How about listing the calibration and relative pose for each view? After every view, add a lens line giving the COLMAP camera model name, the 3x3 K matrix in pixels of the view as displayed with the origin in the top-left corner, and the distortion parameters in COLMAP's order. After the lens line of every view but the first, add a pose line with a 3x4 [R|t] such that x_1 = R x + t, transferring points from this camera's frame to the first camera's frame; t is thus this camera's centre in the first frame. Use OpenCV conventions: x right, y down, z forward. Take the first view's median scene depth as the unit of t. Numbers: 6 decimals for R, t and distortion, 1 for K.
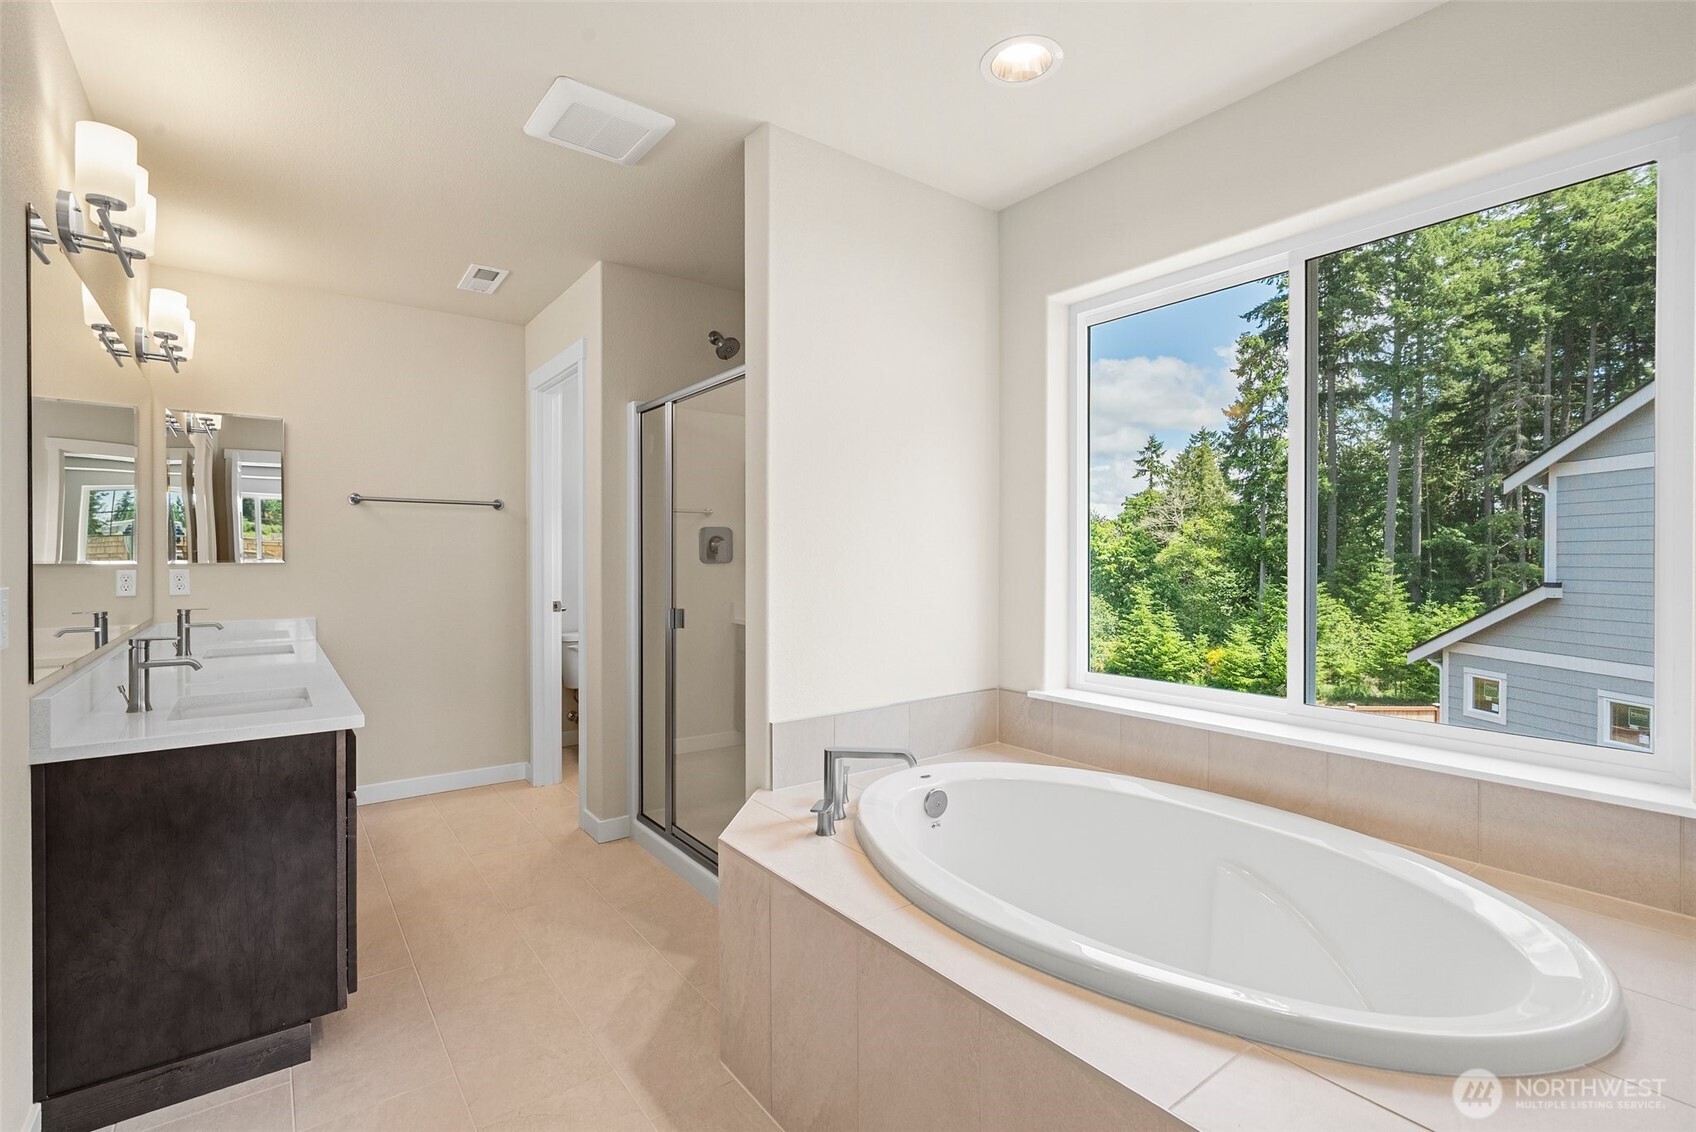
lens RADIAL K [[779.4, 0, 842.6], [0, 779.4, 562.4], [0, 0, 1]] dist [-0.002493, -0.000075]
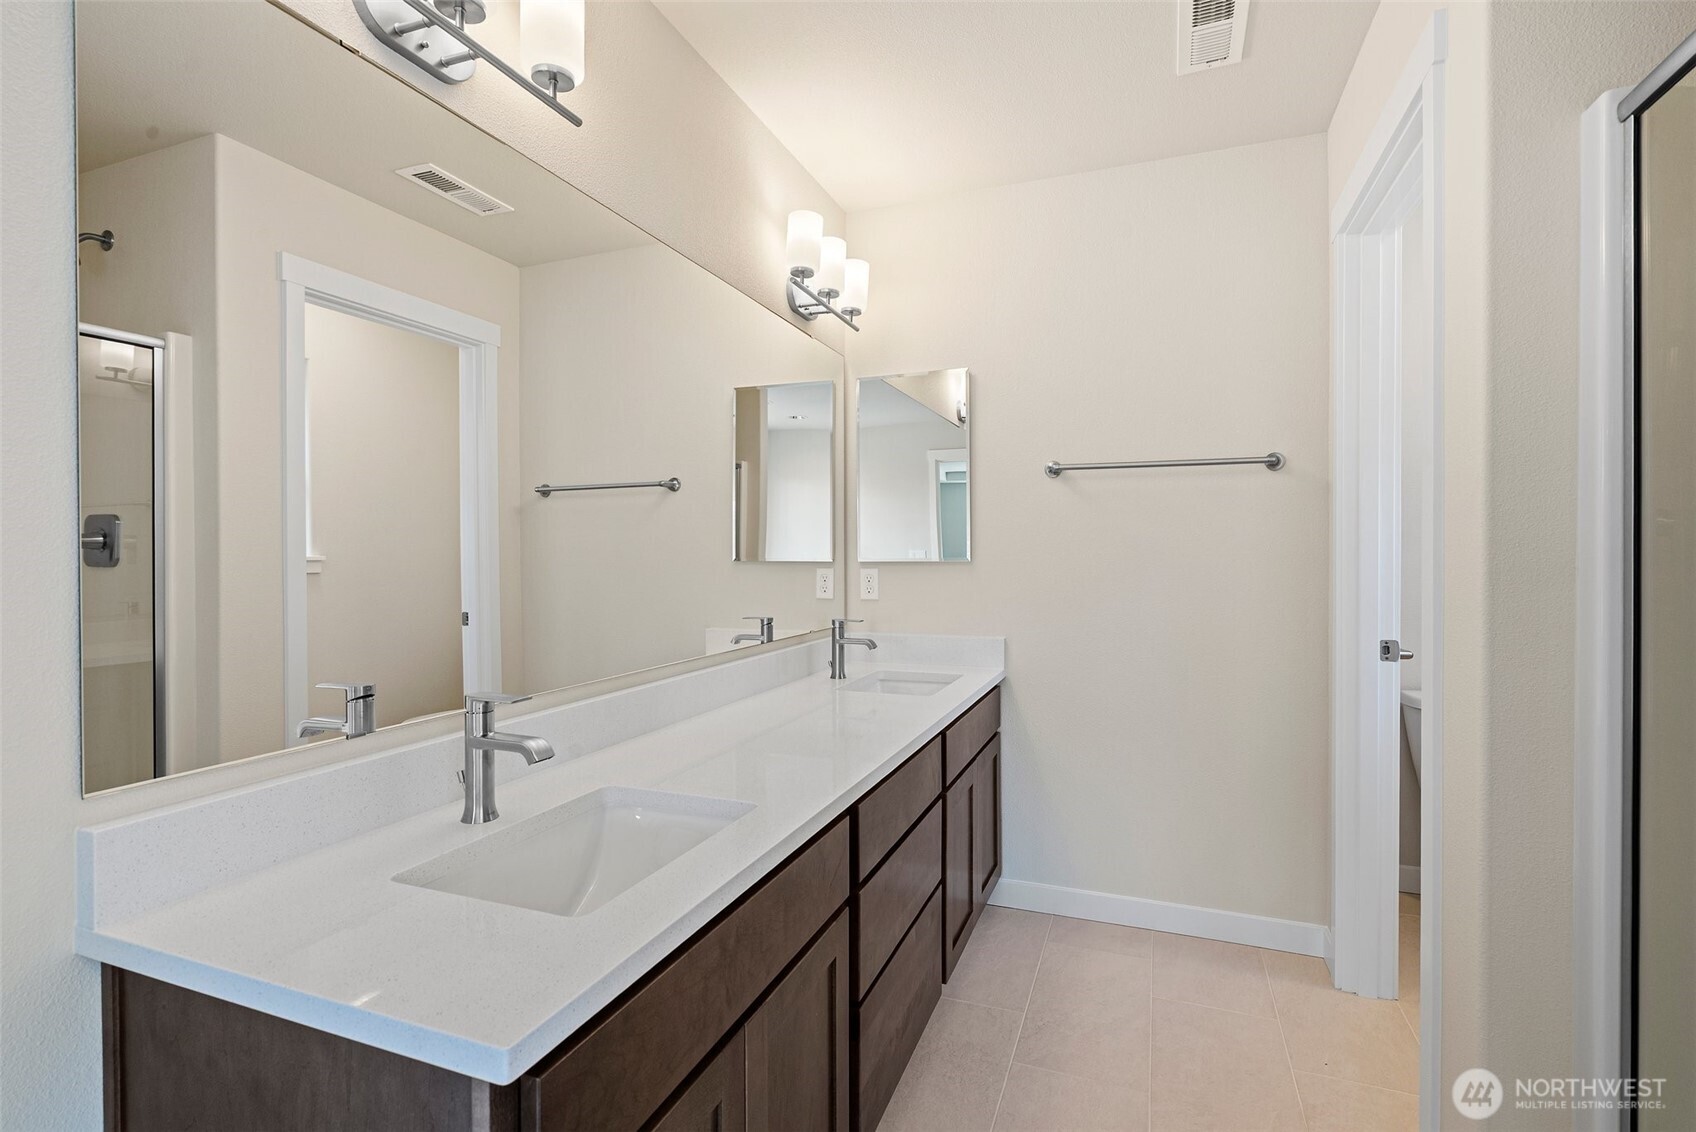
lens RADIAL K [[779.4, 0, 851.6], [0, 779.4, 561.6], [0, 0, 1]] dist [-0.002493, -0.000075]
pose [[0.543347, 0.007249, -0.839477, -0.135292], [-0.006245, 0.999970, 0.004592, -0.001888], [0.839485, 0.002748, 0.543376, 0.442202]]
